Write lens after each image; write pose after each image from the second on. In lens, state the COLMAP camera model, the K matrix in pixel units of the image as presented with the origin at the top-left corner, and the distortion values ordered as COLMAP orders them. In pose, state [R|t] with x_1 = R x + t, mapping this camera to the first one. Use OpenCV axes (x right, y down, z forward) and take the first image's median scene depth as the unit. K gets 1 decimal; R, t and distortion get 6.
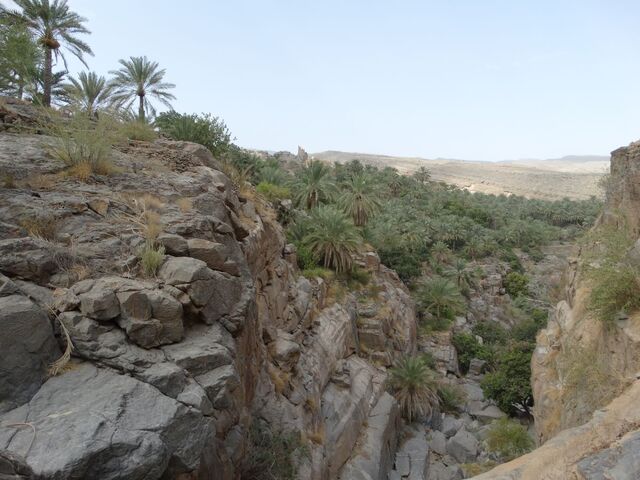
lens RADIAL K [[450.5, 0, 318.3], [0, 450.5, 242.1], [0, 0, 1]] dist [-0.005952, 0.005848]
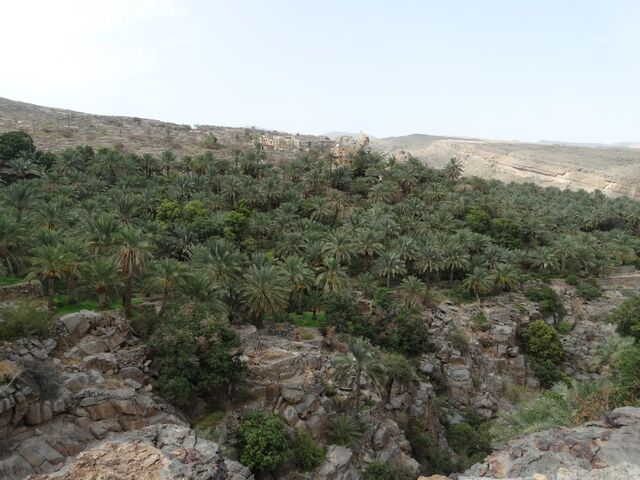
lens RADIAL K [[450.5, 0, 321.6], [0, 450.5, 237.2], [0, 0, 1]] dist [-0.005952, 0.005848]
pose [[0.982071, 0.038480, -0.184543, 0.218757], [-0.033598, 0.999000, 0.029511, -0.063666], [0.185494, -0.022781, 0.982381, 0.259014]]
